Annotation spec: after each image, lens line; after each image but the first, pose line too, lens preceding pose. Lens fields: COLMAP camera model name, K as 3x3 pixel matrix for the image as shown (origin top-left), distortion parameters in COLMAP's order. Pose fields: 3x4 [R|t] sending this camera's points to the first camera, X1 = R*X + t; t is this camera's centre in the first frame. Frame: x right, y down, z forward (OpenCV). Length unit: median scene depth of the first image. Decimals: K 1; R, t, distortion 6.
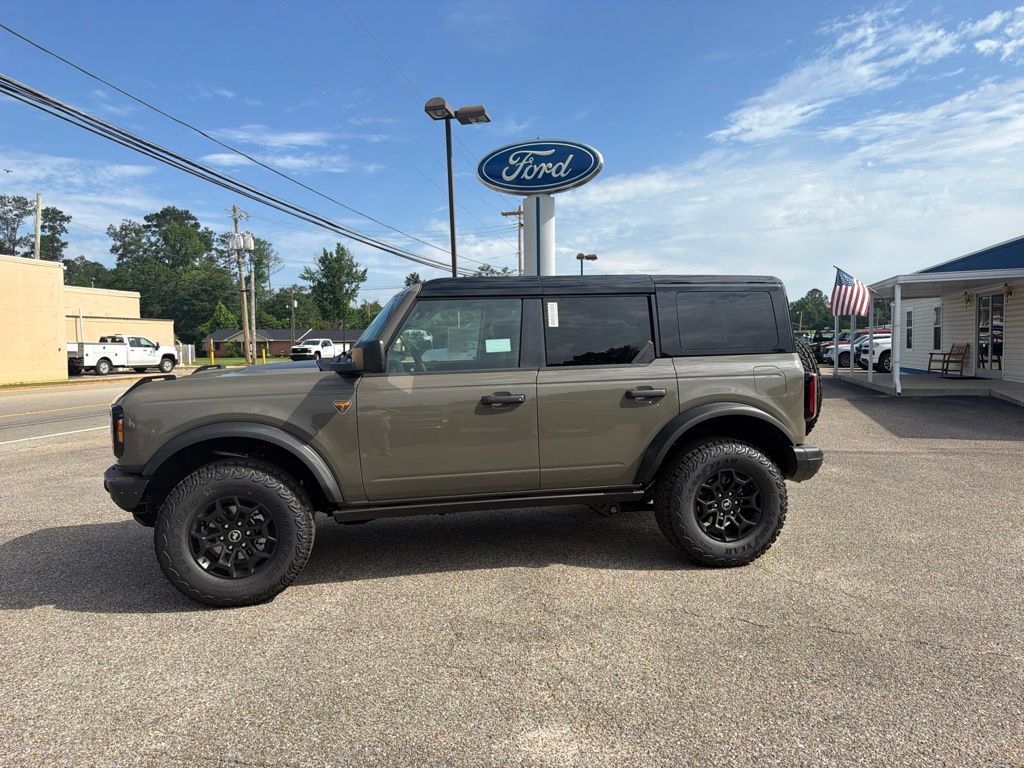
lens RADIAL K [[743.4, 0, 517.2], [0, 743.4, 387.3], [0, 0, 1]] dist [0.037620, -0.049038]
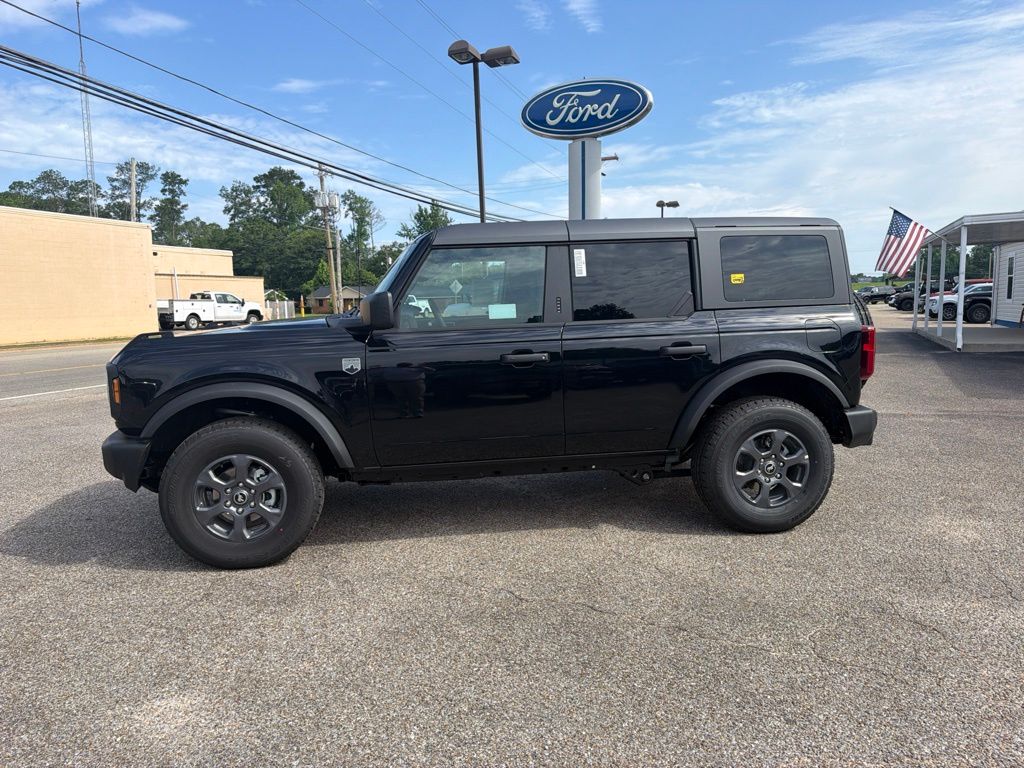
lens RADIAL K [[743.4, 0, 504.1], [0, 743.4, 401.4], [0, 0, 1]] dist [0.037620, -0.049038]
pose [[0.988757, 0.012477, -0.149010, 0.073961], [-0.000637, 0.996856, 0.079238, 0.000138], [0.149530, -0.078252, 0.985656, 0.018255]]
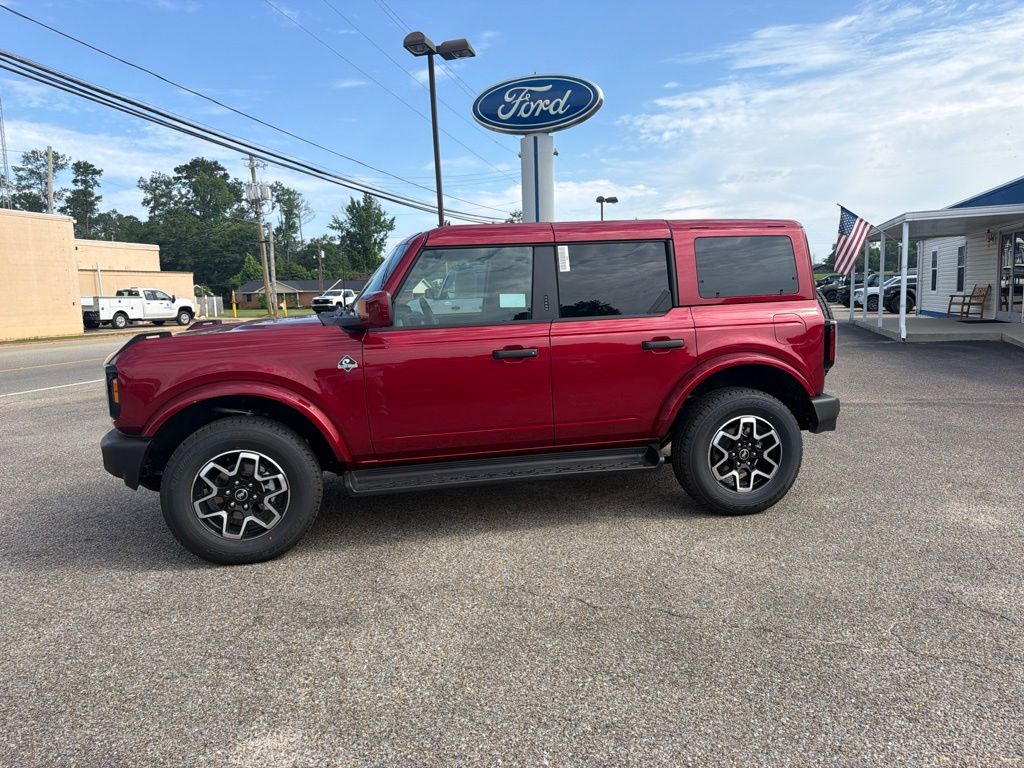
lens RADIAL K [[743.4, 0, 518.1], [0, 743.4, 395.2], [0, 0, 1]] dist [0.037620, -0.049038]
pose [[0.998924, -0.008284, -0.045622, 0.046532], [0.011901, 0.996757, 0.079582, -0.001540], [0.044815, -0.080040, 0.995784, 0.020555]]
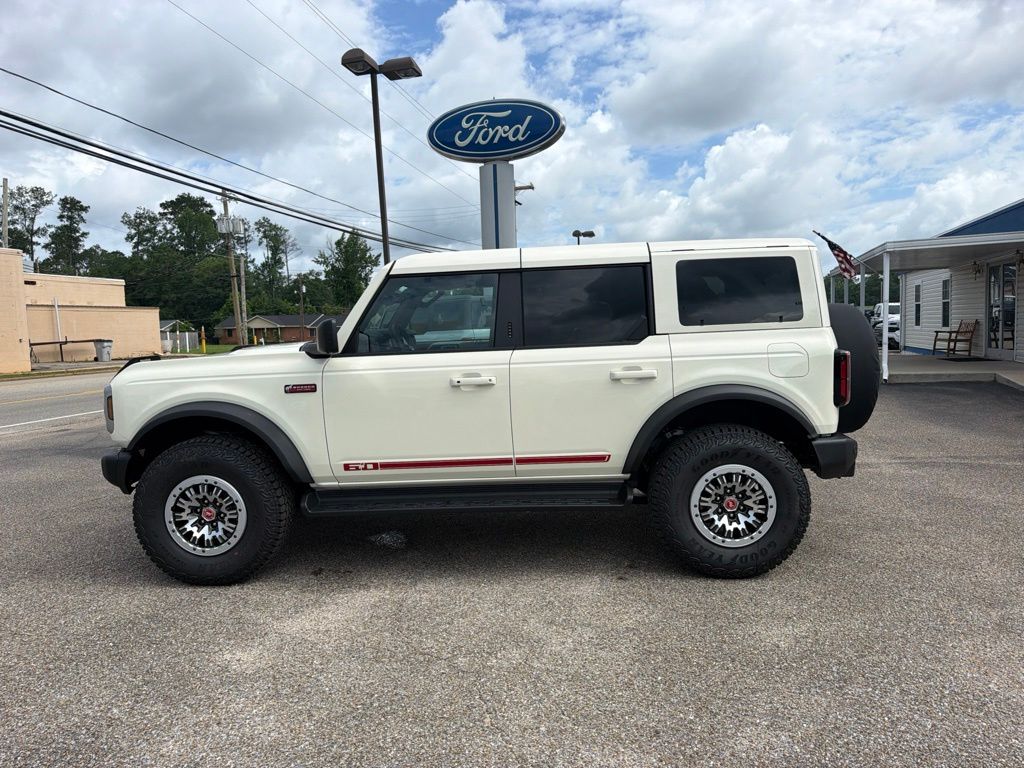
lens RADIAL K [[743.4, 0, 515.6], [0, 743.4, 395.6], [0, 0, 1]] dist [0.037620, -0.049038]
pose [[0.999395, -0.012934, -0.032282, 0.078647], [0.014055, 0.999297, 0.034751, -0.006752], [0.031810, -0.035184, 0.998874, 0.089629]]
